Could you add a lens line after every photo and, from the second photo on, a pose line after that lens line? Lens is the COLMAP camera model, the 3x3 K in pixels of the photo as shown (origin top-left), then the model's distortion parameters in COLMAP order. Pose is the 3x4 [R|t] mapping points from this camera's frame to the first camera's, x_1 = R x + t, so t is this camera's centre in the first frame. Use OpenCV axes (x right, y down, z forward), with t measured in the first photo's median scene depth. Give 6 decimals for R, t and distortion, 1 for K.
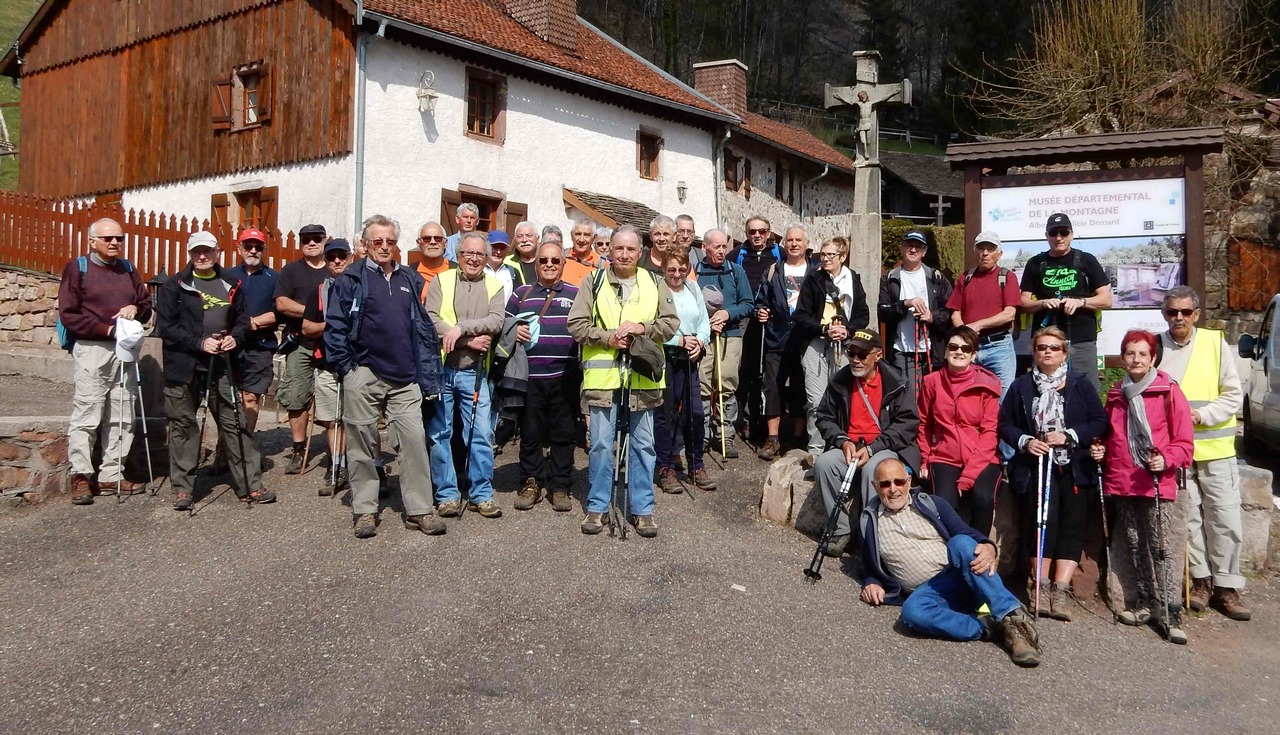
lens RADIAL K [[1192.3, 0, 640.0], [0, 1192.3, 367.5], [0, 0, 1]] dist [-0.030730, 0.020141]
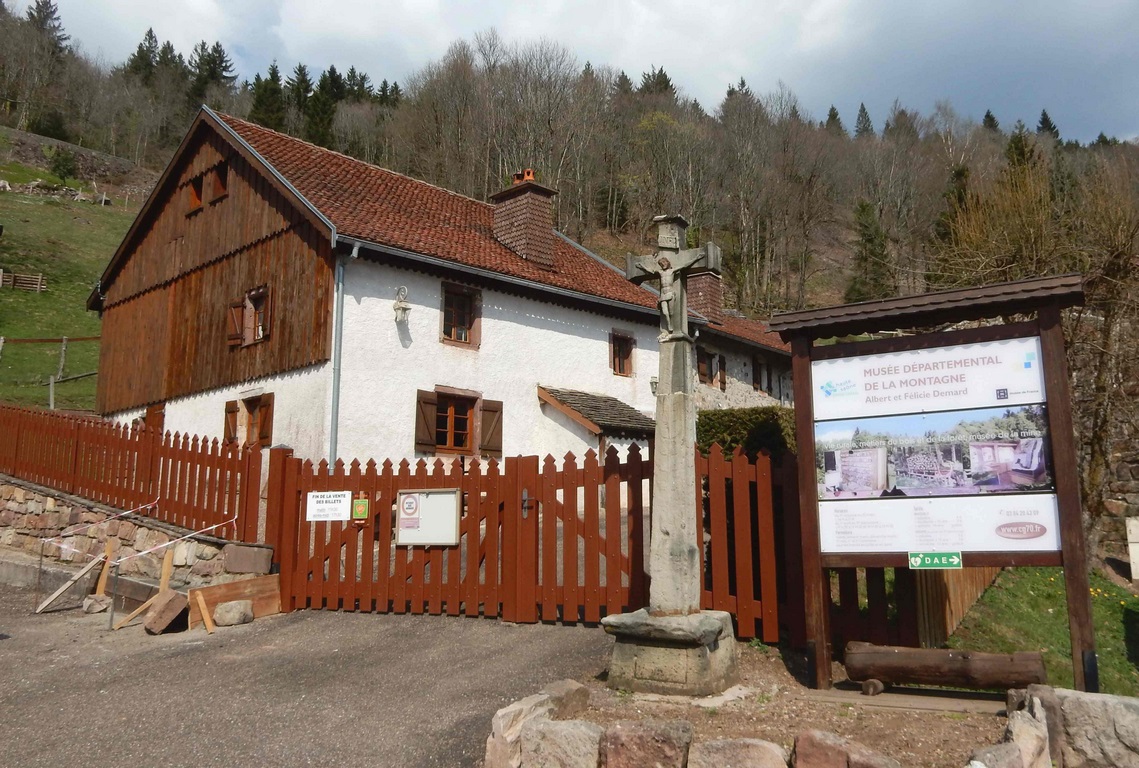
lens RADIAL K [[1006.9, 0, 569.5], [0, 1006.9, 384.0], [0, 0, 1]] dist [-0.017259, -0.010083]
pose [[0.994232, -0.036460, -0.100864, 0.064682], [0.020561, 0.987795, -0.154394, -0.007799], [0.105262, 0.151430, 0.982847, 0.088816]]
